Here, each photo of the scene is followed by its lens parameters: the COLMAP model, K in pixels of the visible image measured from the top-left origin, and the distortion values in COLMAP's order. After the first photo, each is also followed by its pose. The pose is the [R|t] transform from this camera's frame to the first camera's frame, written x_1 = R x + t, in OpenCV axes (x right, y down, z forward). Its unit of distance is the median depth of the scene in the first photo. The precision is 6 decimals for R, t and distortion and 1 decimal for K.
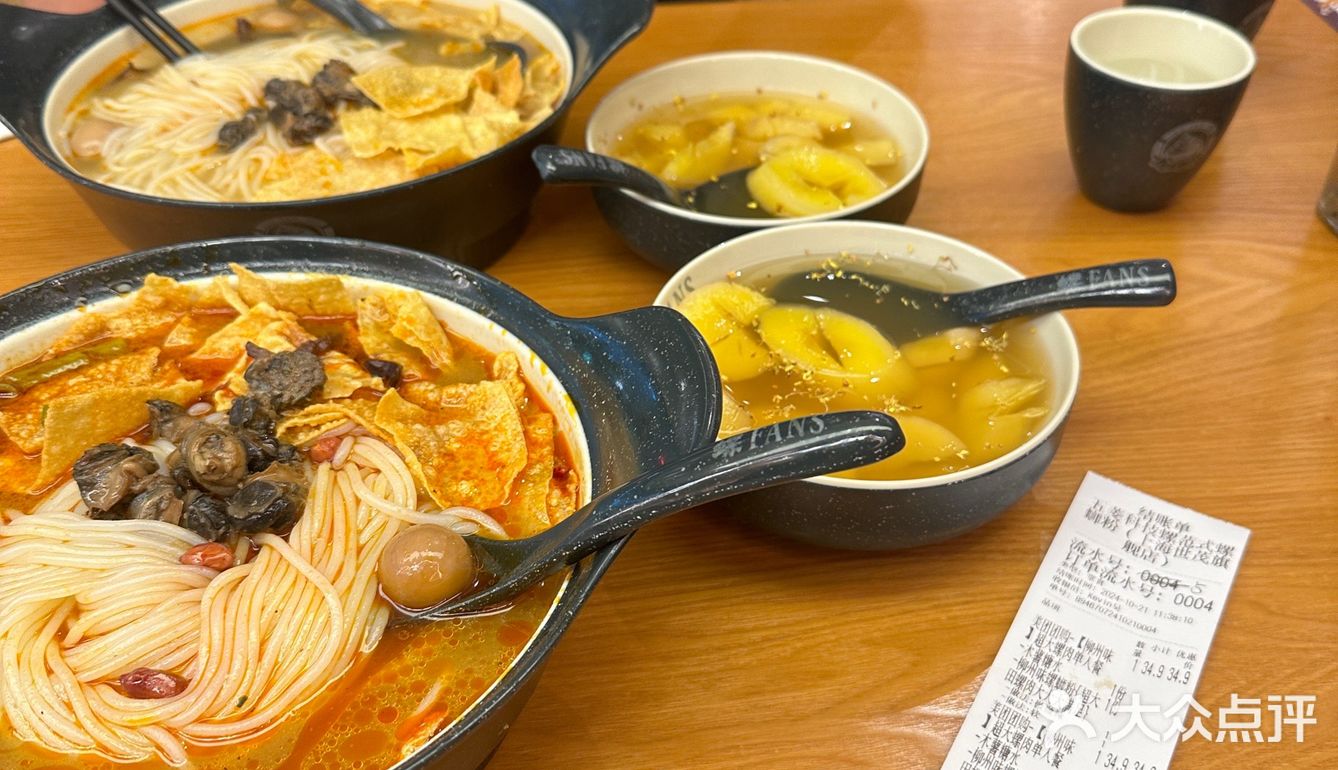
lens RADIAL K [[1345.5, 0, 667.5], [0, 1345.5, 372.3], [0, 0, 1]] dist [0.059182, 0.000000]
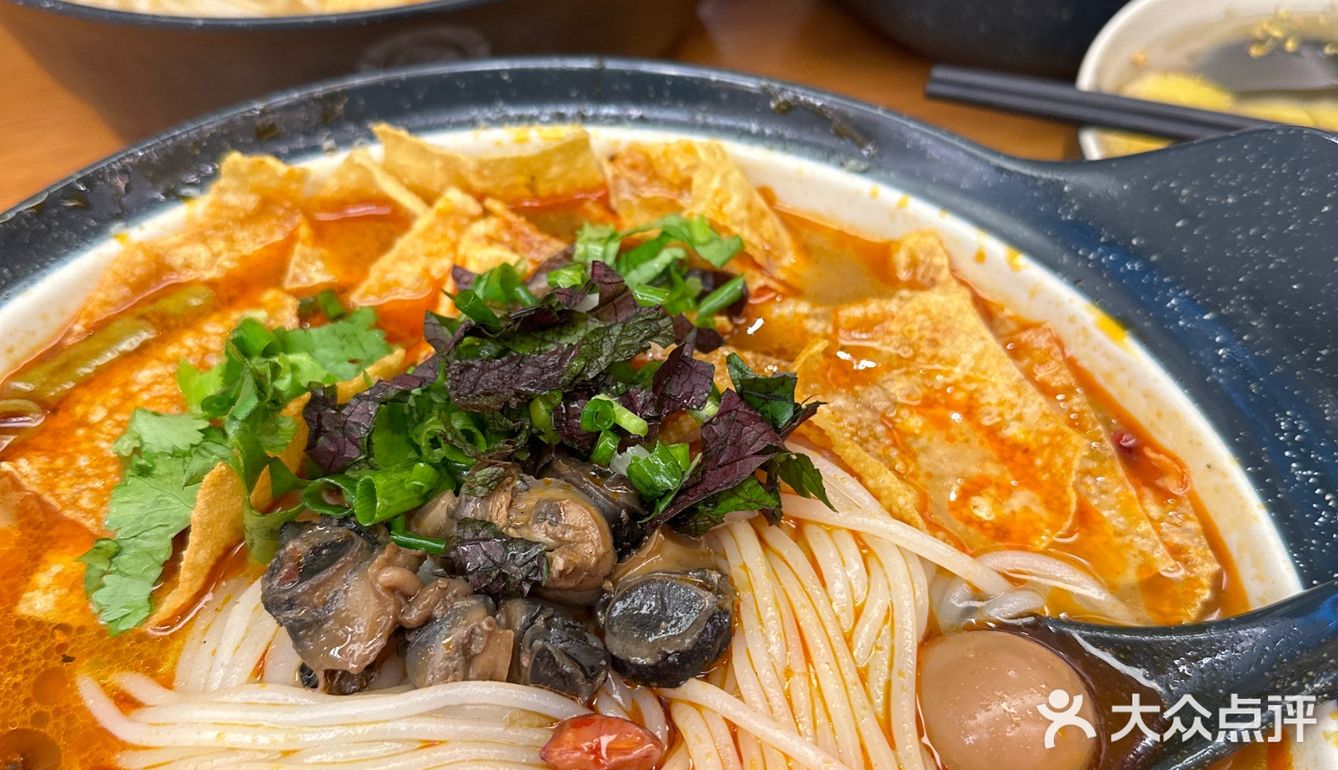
lens RADIAL K [[1327.1, 0, 664.1], [0, 1327.1, 395.3], [0, 0, 1]] dist [-0.010612, 0.000000]
pose [[0.983410, -0.125353, 0.131117, -0.295446], [0.101630, 0.979461, 0.174147, -0.054497], [-0.150254, -0.157932, 0.975951, 0.447868]]
